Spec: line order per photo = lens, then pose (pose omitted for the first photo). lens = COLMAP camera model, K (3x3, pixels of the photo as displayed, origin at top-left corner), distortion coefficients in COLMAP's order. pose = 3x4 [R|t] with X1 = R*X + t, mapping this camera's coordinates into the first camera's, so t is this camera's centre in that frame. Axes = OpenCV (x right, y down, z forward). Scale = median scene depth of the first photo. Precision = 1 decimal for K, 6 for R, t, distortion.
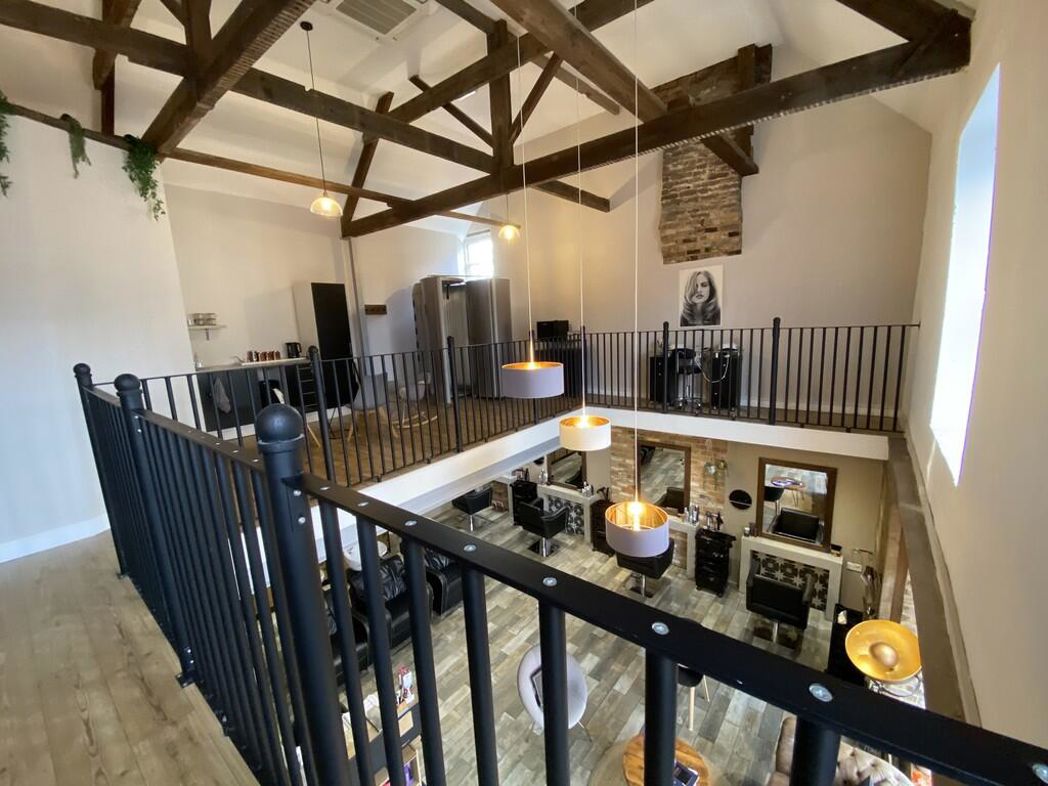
lens RADIAL K [[425.5, 0, 514.0], [0, 425.5, 393.4], [0, 0, 1]] dist [0.011252, -0.015464]
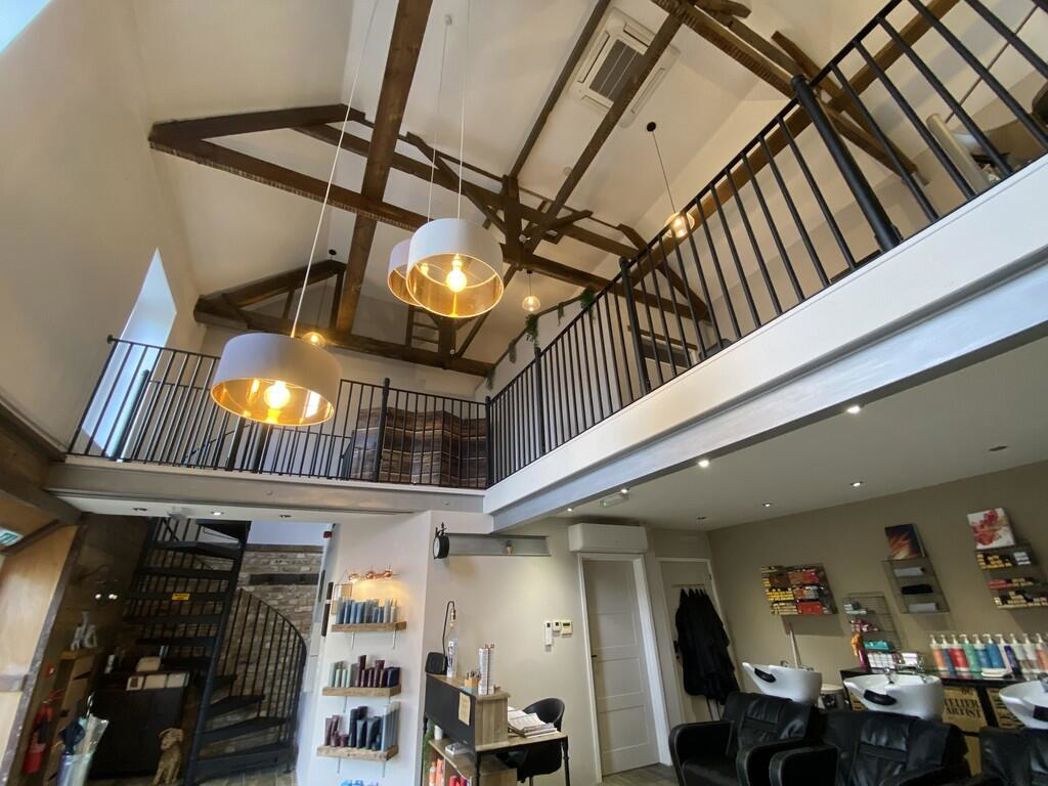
lens RADIAL K [[425.5, 0, 520.0], [0, 425.5, 389.6], [0, 0, 1]] dist [0.011252, -0.015464]
pose [[-0.391610, -0.348759, -0.851474, 0.577426], [-0.104326, 0.936246, -0.335499, 0.415677], [0.914198, -0.042554, -0.403028, 1.308628]]
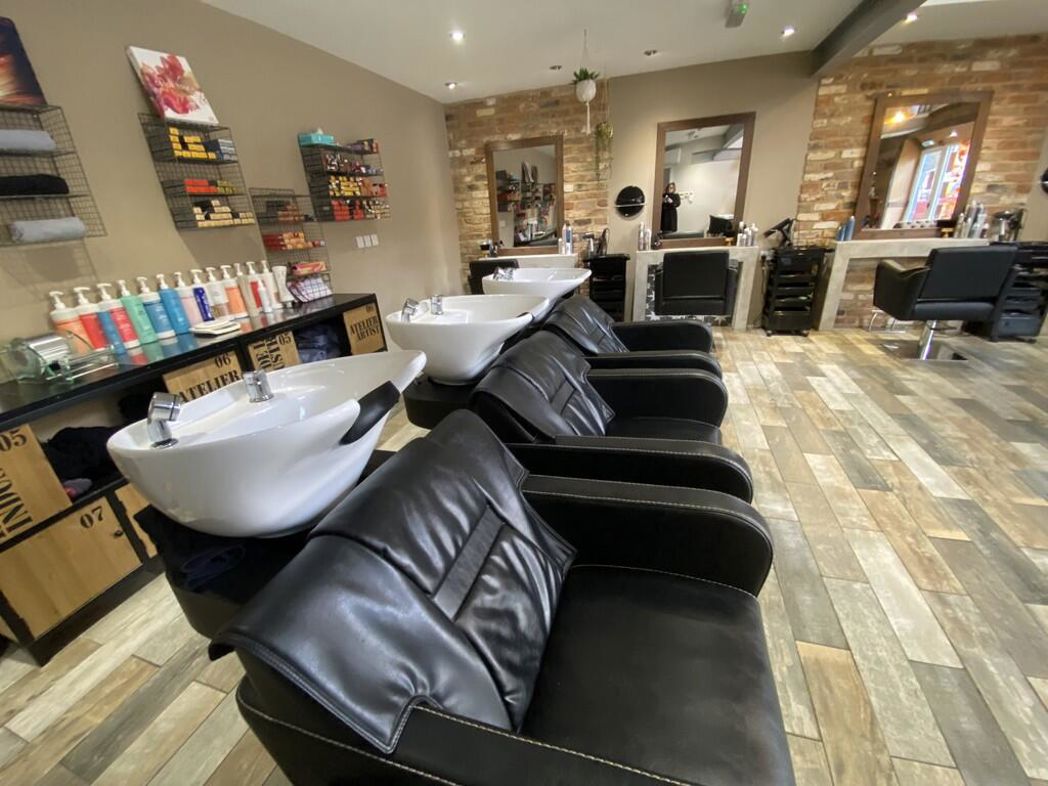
lens RADIAL K [[425.5, 0, 526.1], [0, 425.5, 398.8], [0, 0, 1]] dist [0.011252, -0.015464]
pose [[0.920916, -0.160602, 0.355135, -0.669191], [0.082198, 0.970694, 0.225823, 0.585439], [-0.380995, -0.178773, 0.907129, 1.162466]]
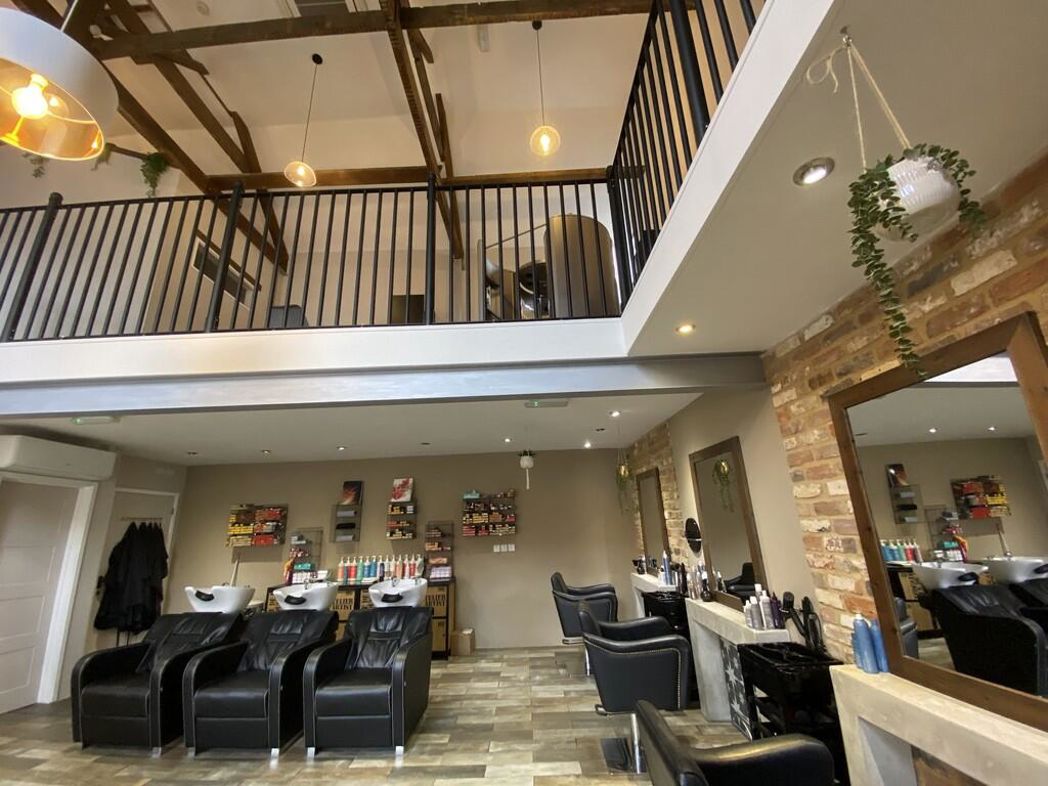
lens RADIAL K [[425.5, 0, 512.9], [0, 425.5, 395.4], [0, 0, 1]] dist [0.011252, -0.015464]
pose [[0.623835, -0.191567, -0.757715, 0.692538], [-0.135312, 0.928382, -0.346119, 0.439792], [0.769754, 0.318449, 0.553235, 1.247532]]
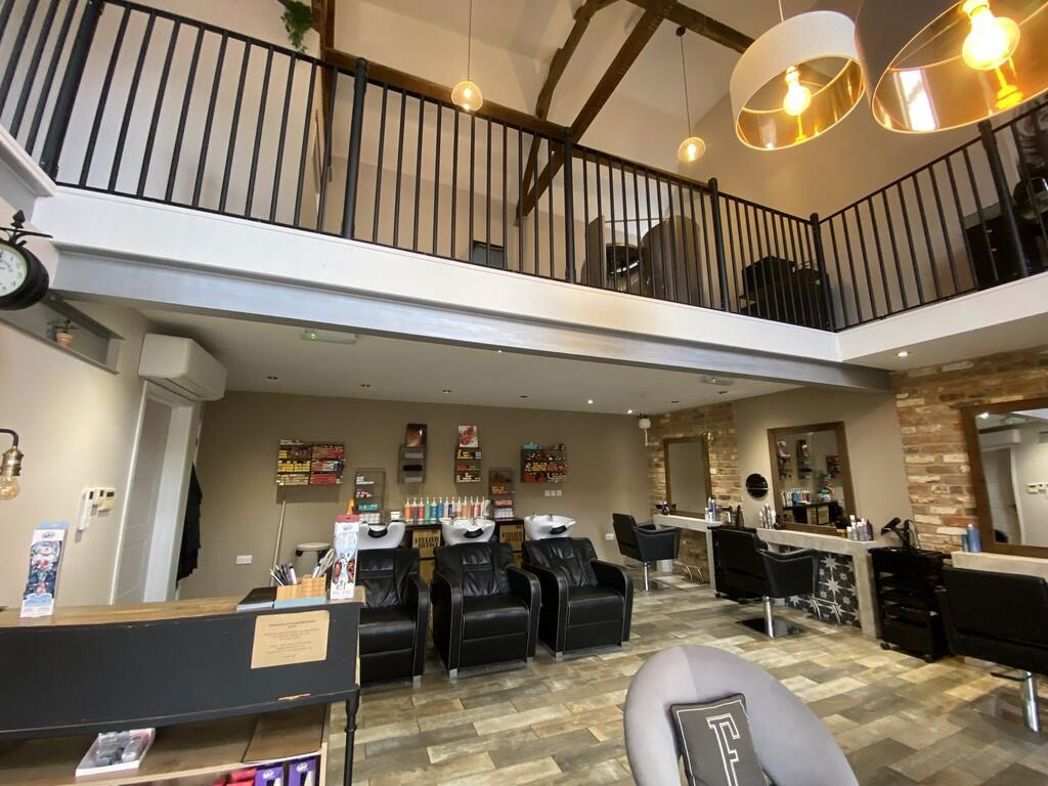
lens RADIAL K [[425.5, 0, 513.8], [0, 425.5, 392.2], [0, 0, 1]] dist [0.011252, -0.015464]
pose [[0.876230, -0.032088, -0.480824, 0.110018], [-0.134656, 0.941731, -0.308237, 0.593584], [0.462698, 0.334832, 0.820852, 0.604678]]
